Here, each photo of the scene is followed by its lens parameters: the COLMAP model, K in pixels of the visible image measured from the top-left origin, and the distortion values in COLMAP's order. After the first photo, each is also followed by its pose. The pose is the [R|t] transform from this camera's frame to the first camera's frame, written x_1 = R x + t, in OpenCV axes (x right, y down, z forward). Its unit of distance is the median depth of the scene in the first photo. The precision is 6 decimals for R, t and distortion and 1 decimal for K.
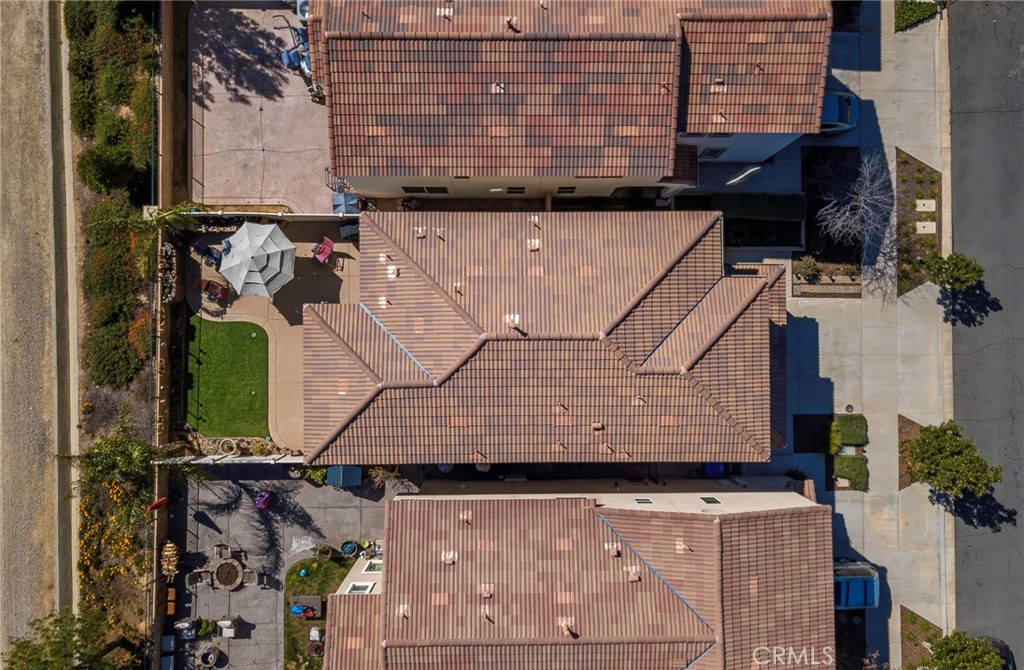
lens RADIAL K [[770.4, 0, 512.0], [0, 770.4, 335.0], [0, 0, 1]] dist [0.004434, 0.001913]
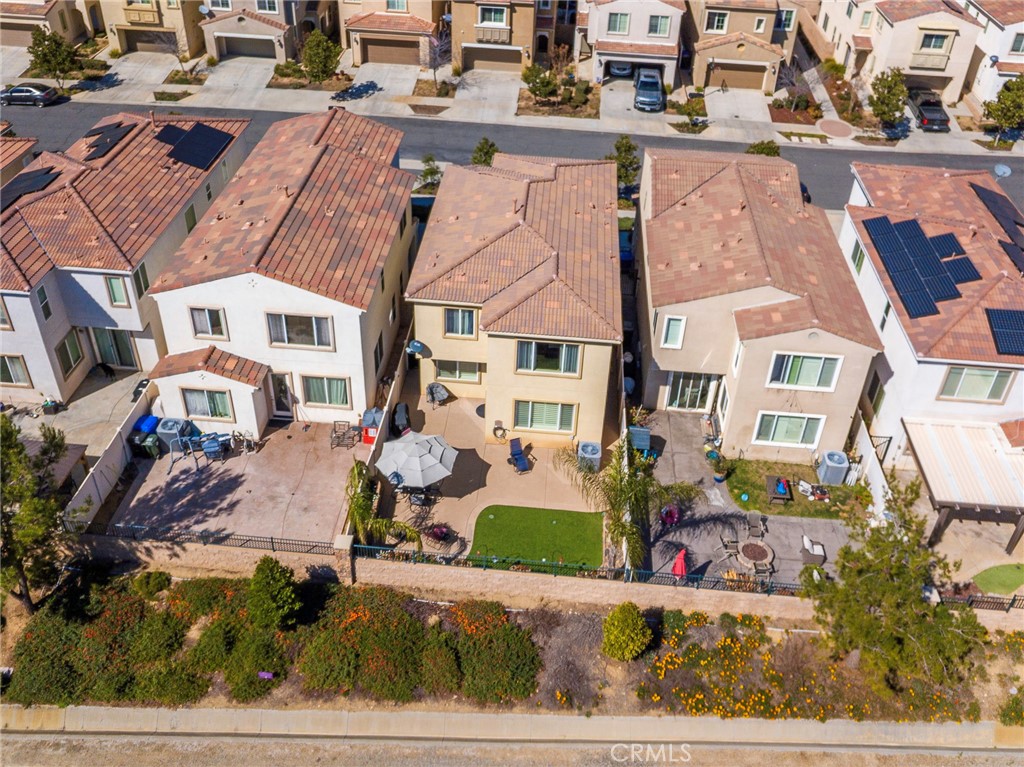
lens RADIAL K [[934.9, 0, 512.0], [0, 934.9, 383.5], [0, 0, 1]] dist [-0.003755, -0.002732]
pose [[0.075403, -0.609363, 0.789298, -1.108130], [0.996009, 0.083935, -0.030350, 0.044732], [-0.047755, 0.788436, 0.613260, 0.193815]]
